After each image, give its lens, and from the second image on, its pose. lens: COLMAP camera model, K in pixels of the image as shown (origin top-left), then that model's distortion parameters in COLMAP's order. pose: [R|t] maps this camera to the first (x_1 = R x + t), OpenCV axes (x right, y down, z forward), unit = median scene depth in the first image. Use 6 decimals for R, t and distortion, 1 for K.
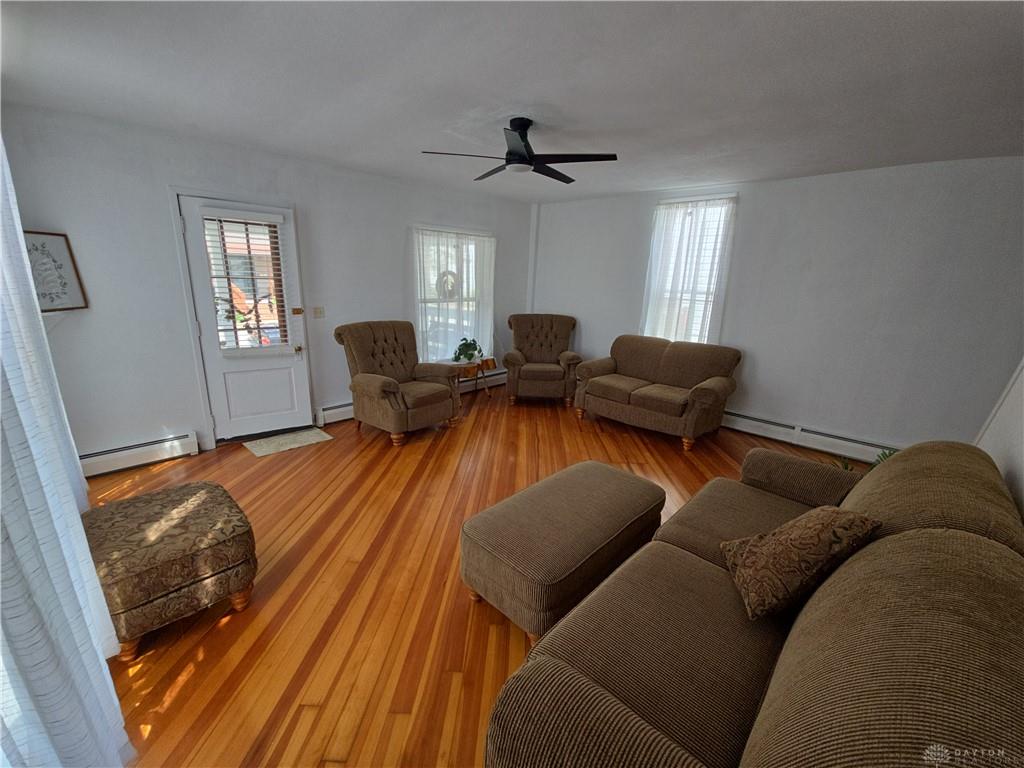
lens RADIAL K [[418.8, 0, 509.8], [0, 418.8, 386.0], [0, 0, 1]] dist [0.000891, -0.000508]
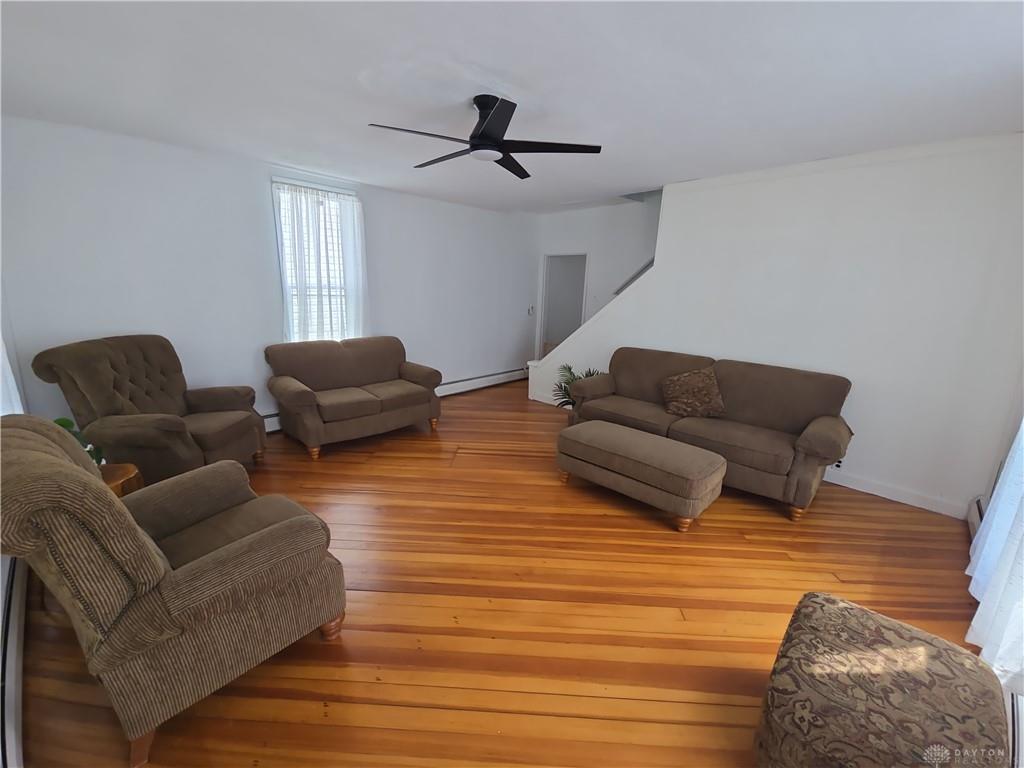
lens RADIAL K [[418.8, 0, 510.3], [0, 418.8, 389.2], [0, 0, 1]] dist [0.000891, -0.000508]
pose [[0.003555, -0.277382, 0.960753, -1.289744], [0.211378, 0.939259, 0.270394, -0.424139], [-0.977398, 0.202121, 0.061972, 1.403911]]
